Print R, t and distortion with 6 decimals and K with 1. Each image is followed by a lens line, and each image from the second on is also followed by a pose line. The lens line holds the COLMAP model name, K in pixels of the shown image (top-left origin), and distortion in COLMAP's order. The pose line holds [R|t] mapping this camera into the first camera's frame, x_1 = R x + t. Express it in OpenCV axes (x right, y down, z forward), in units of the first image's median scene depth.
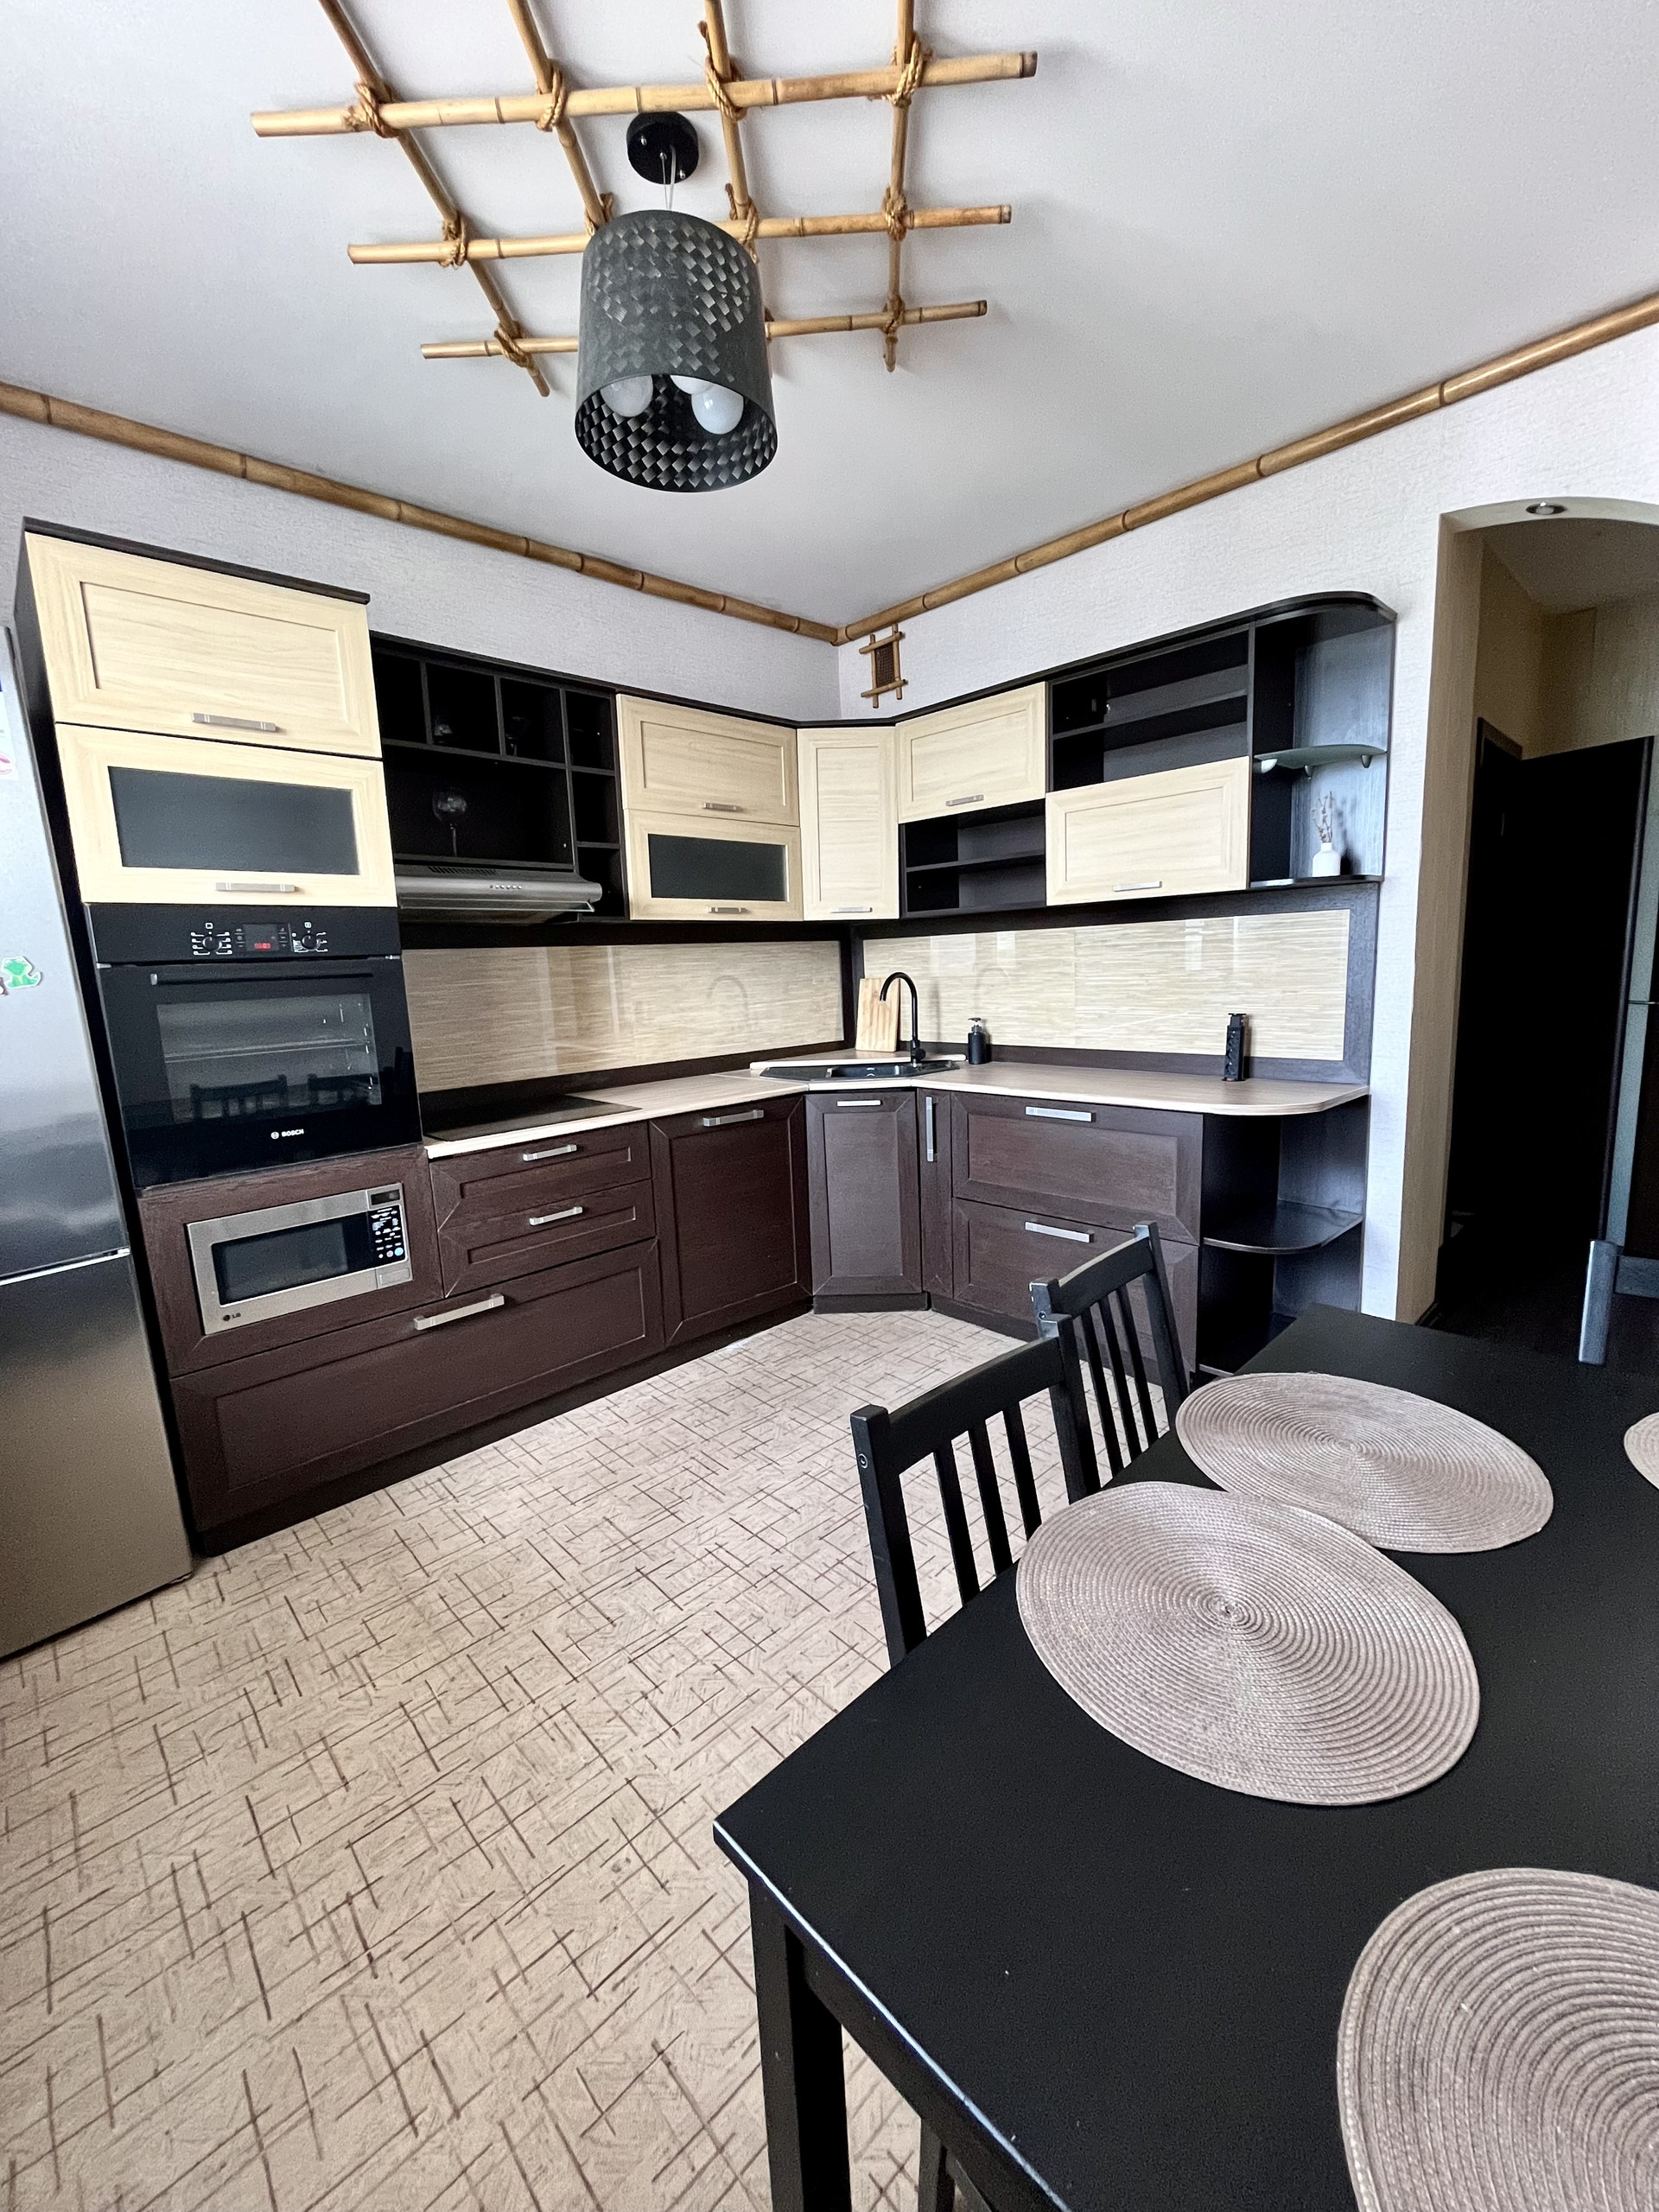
lens RADIAL K [[894.0, 0, 836.2], [0, 894.0, 1099.7], [0, 0, 1]] dist [-0.006556, -0.000202]
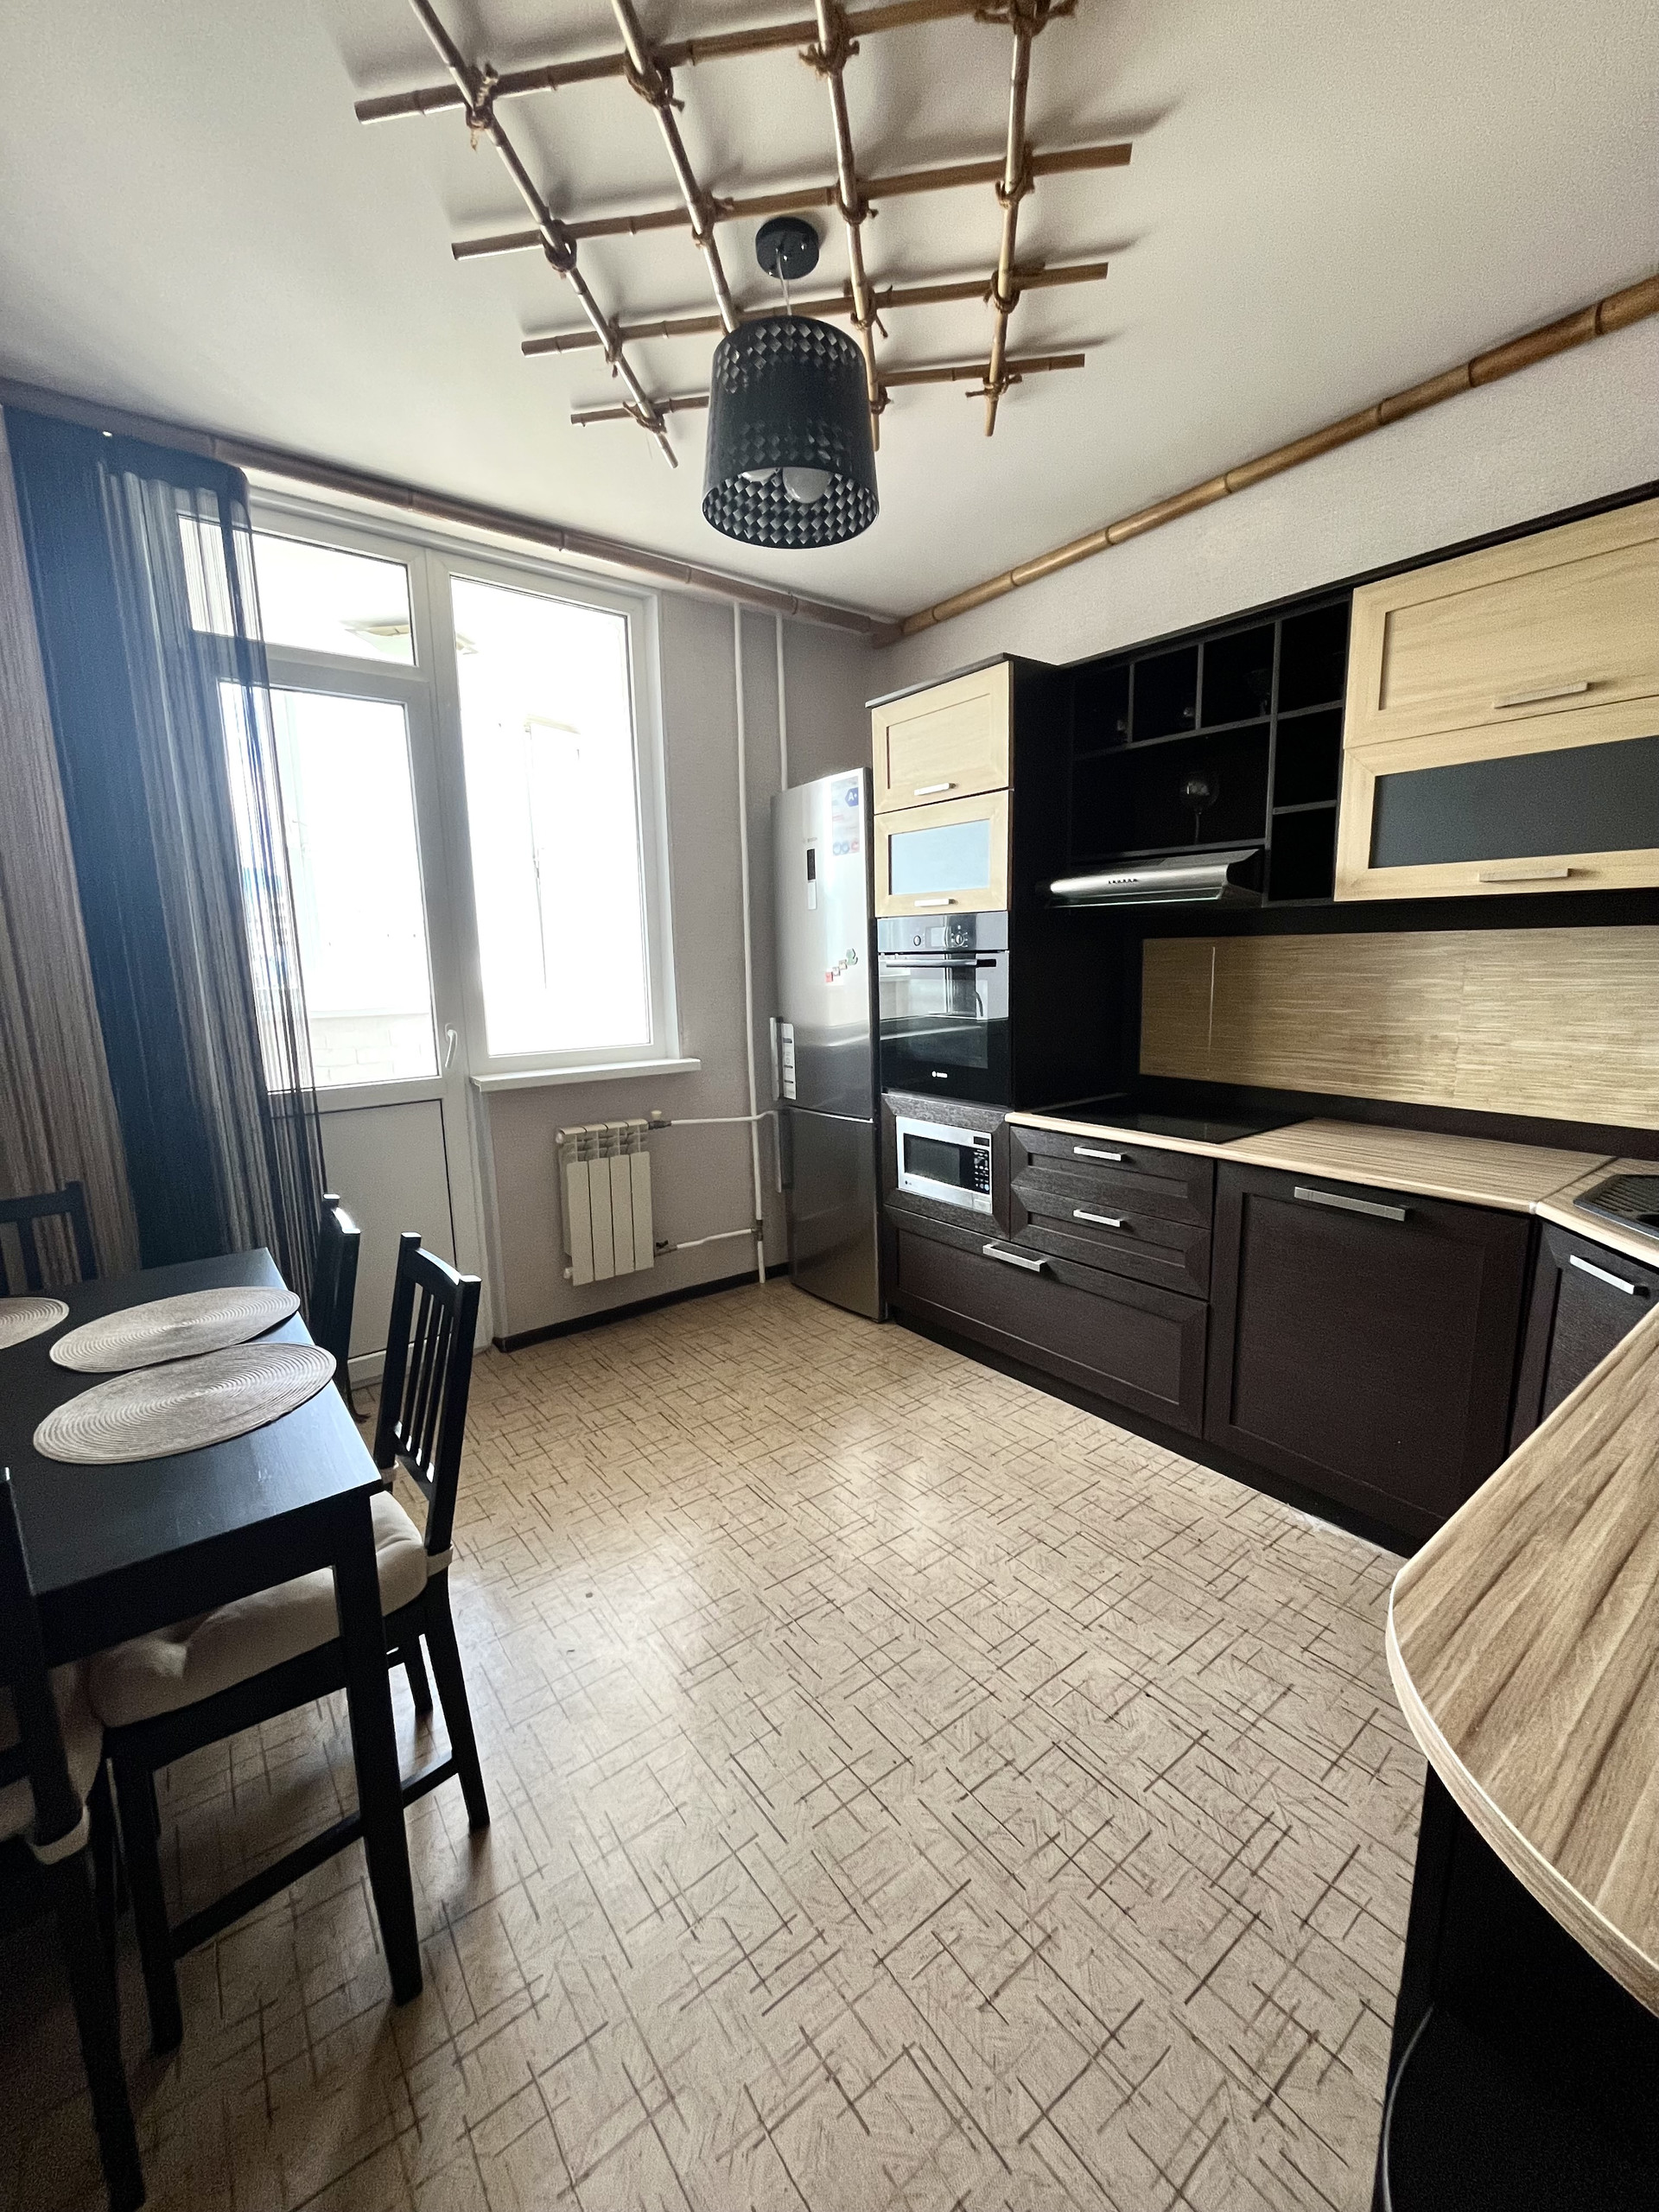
lens RADIAL K [[894.0, 0, 817.0], [0, 894.0, 1099.8], [0, 0, 1]] dist [-0.006556, -0.000202]
pose [[-0.119904, 0.200856, -0.972255, 0.587721], [-0.132130, 0.967380, 0.216143, -0.150786], [0.983954, 0.154381, -0.089454, 0.692881]]
